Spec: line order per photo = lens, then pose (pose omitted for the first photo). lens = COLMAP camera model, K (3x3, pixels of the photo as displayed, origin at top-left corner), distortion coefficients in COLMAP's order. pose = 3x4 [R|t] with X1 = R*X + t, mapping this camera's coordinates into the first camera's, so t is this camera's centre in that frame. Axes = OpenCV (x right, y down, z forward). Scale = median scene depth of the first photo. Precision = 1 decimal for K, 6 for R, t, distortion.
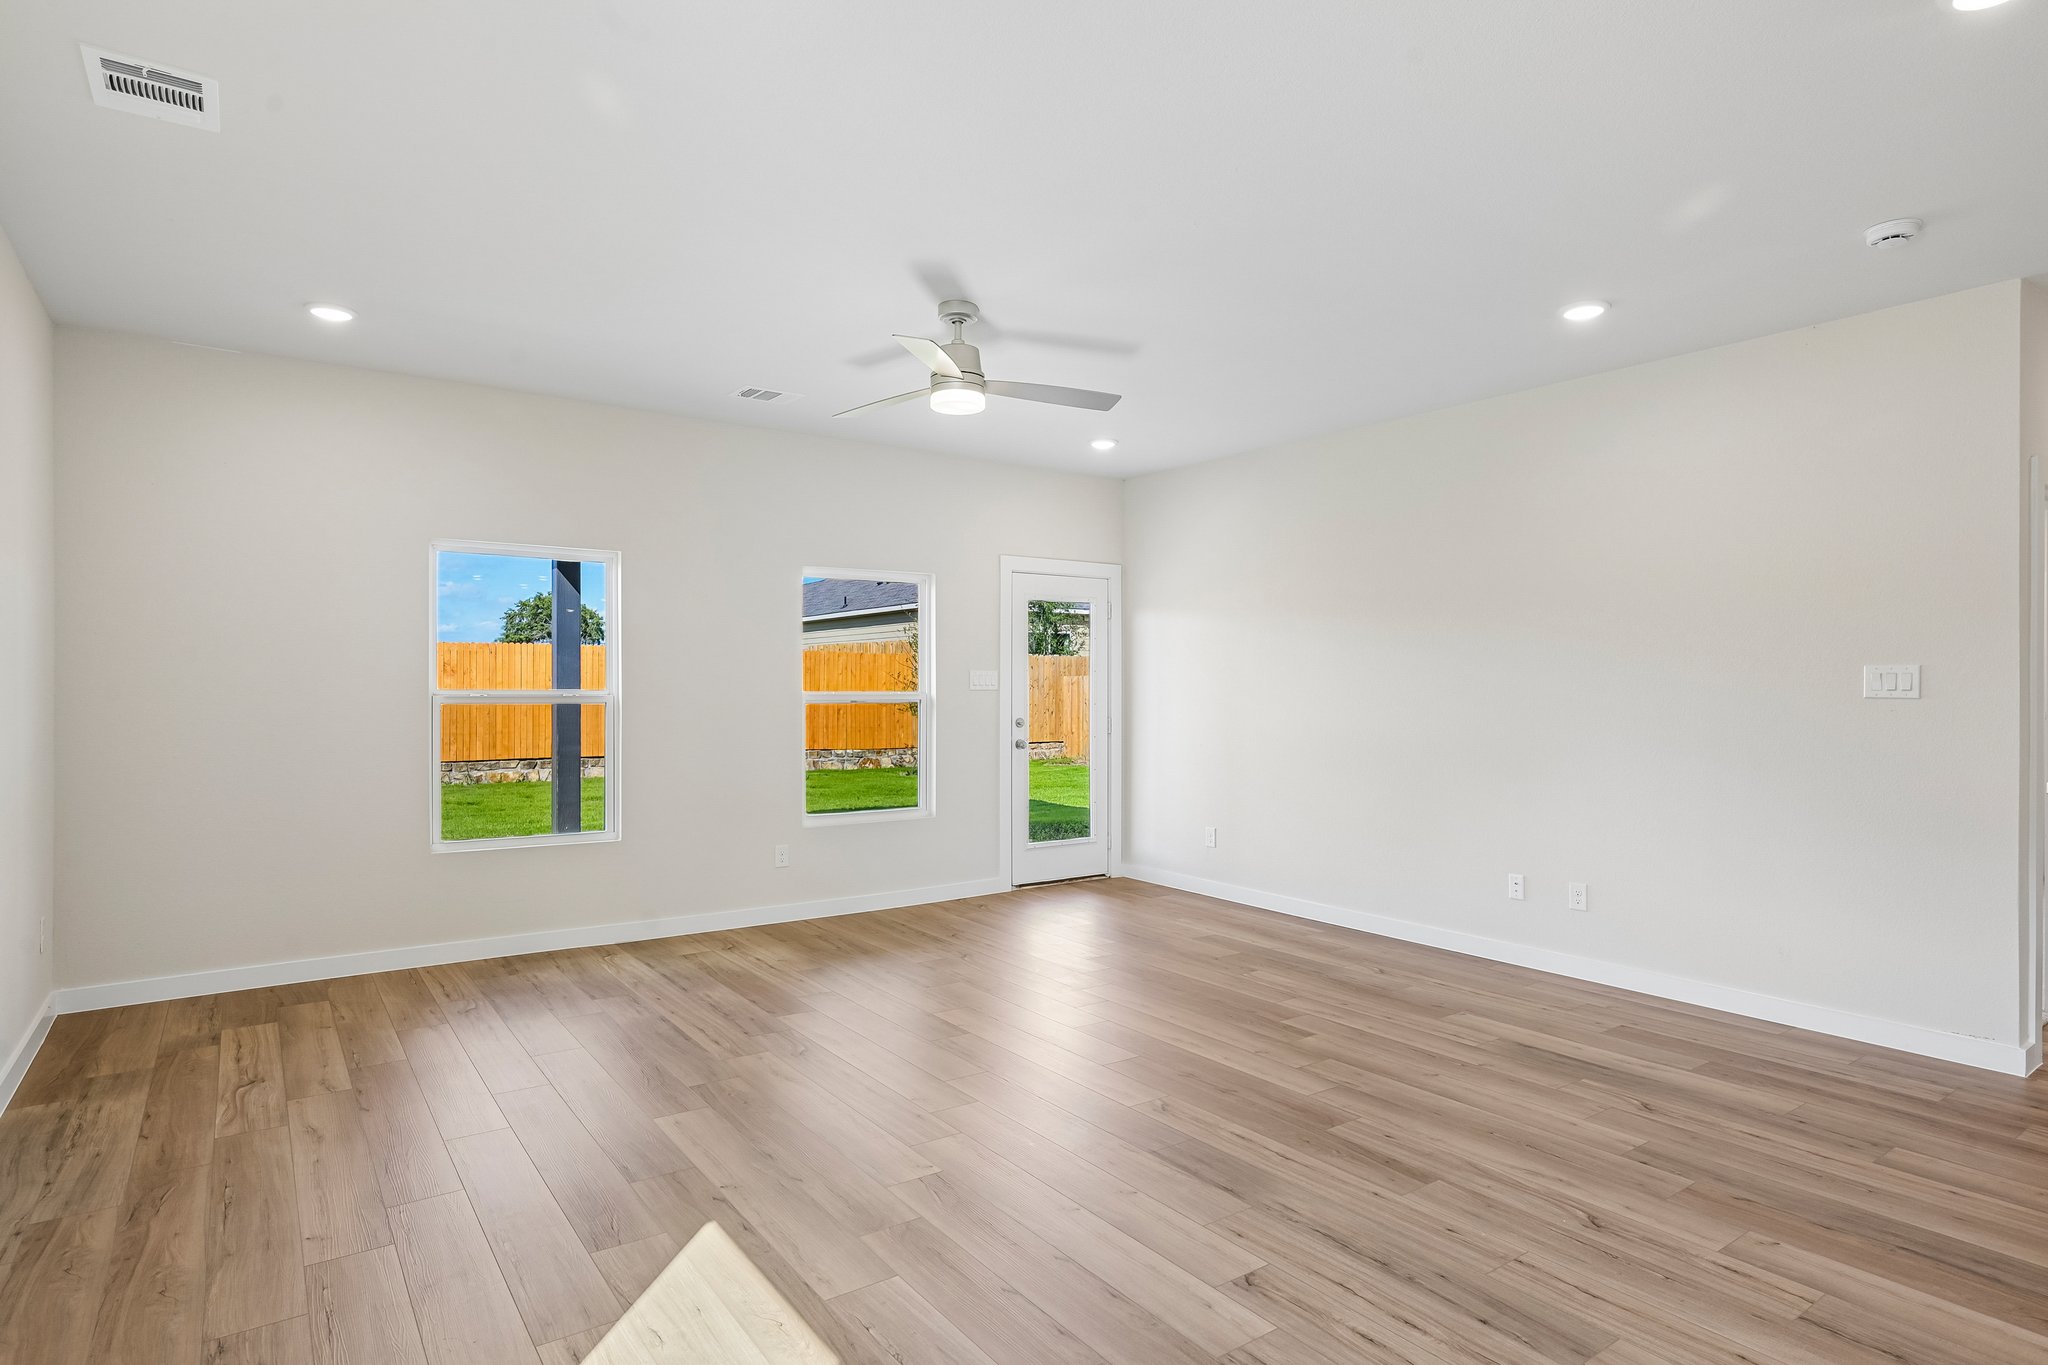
lens RADIAL K [[1101.9, 0, 1023.7], [0, 1101.9, 683.8], [0, 0, 1]] dist [-0.001442, 0.001213]
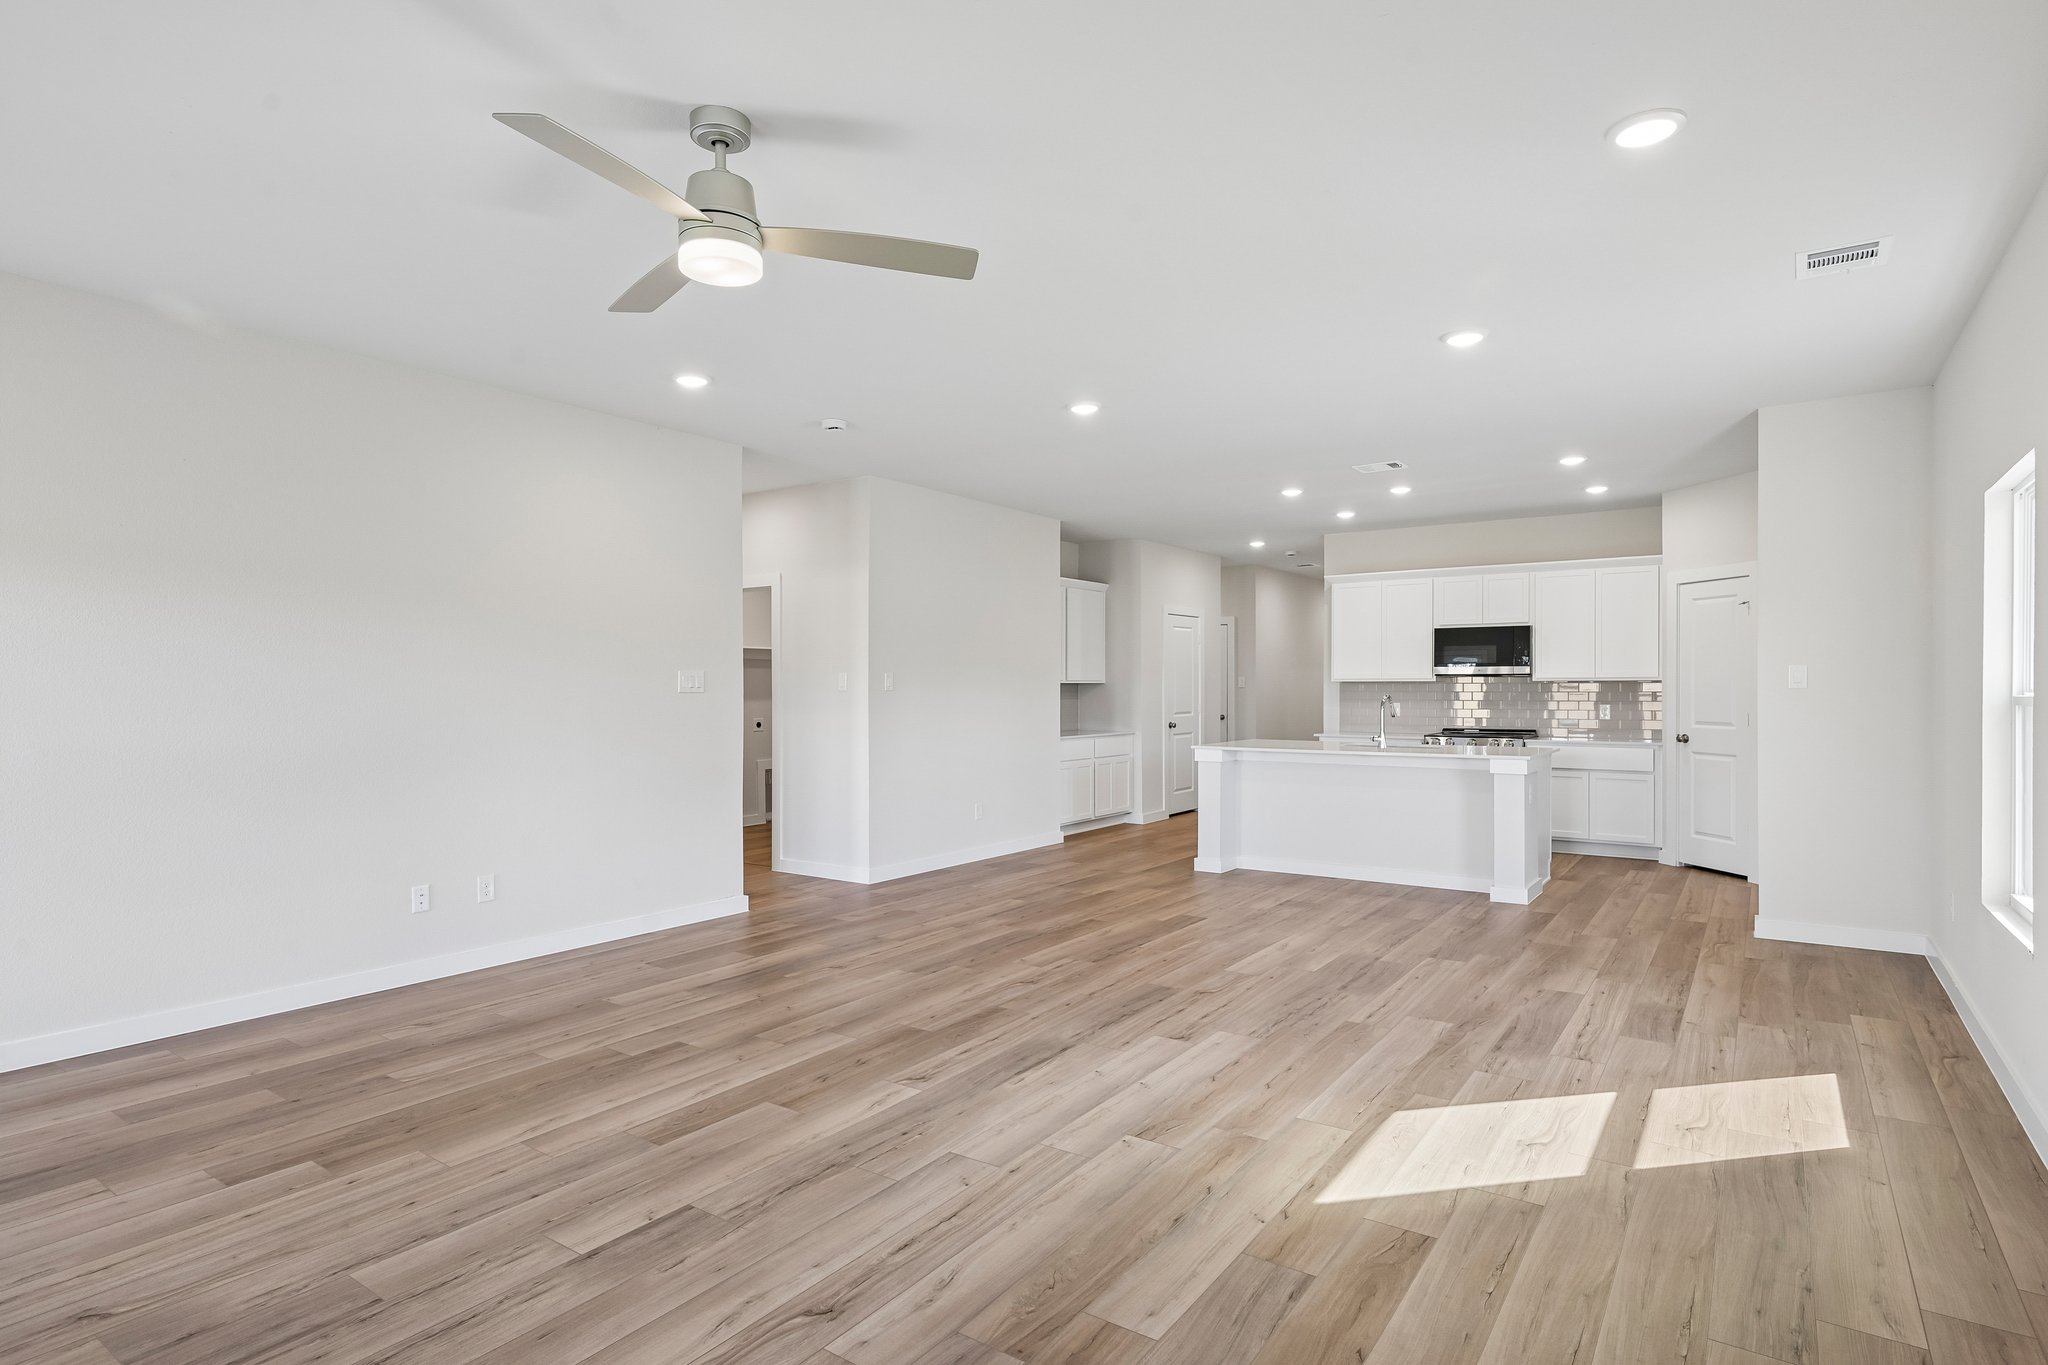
lens RADIAL K [[1059.7, 0, 1029.9], [0, 1059.7, 693.8], [0, 0, 1]] dist [0.000473, -0.000886]
pose [[-0.336408, -0.007407, 0.941687, -0.780706], [-0.002524, 0.999973, 0.006964, 0.002835], [-0.941713, -0.000034, -0.336418, 1.107158]]
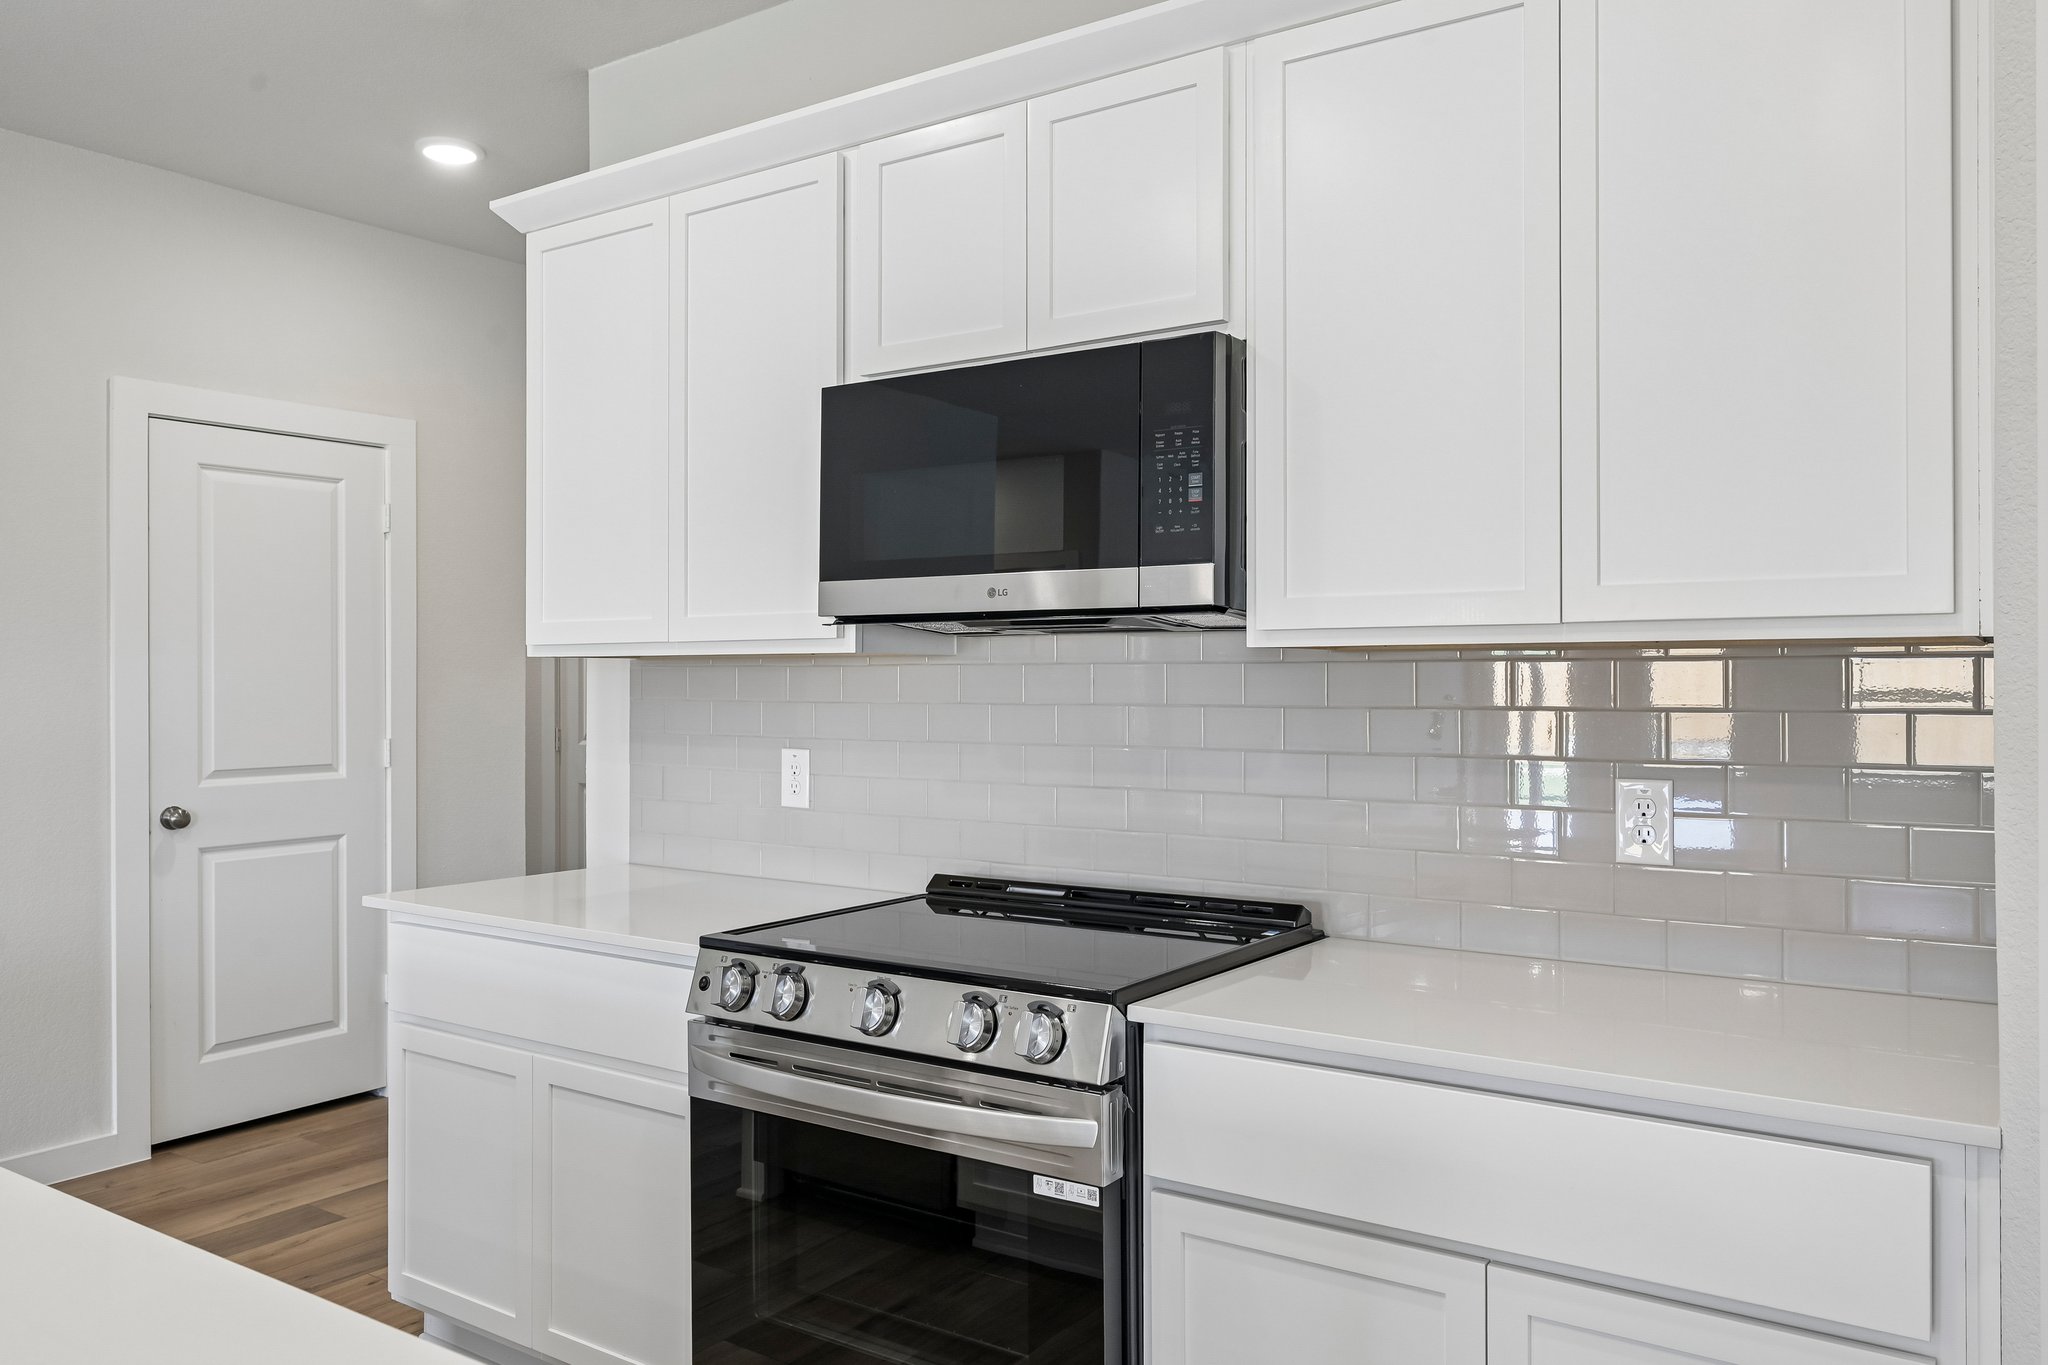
lens RADIAL K [[1489.4, 0, 1026.5], [0, 1489.4, 677.1], [0, 0, 1]] dist [-0.008700, -0.002261]
pose [[-0.346057, 0.000533, 0.938213, 0.473684], [-0.002603, 0.999995, -0.001528, 0.000840], [-0.938210, -0.002971, -0.346054, -0.377179]]
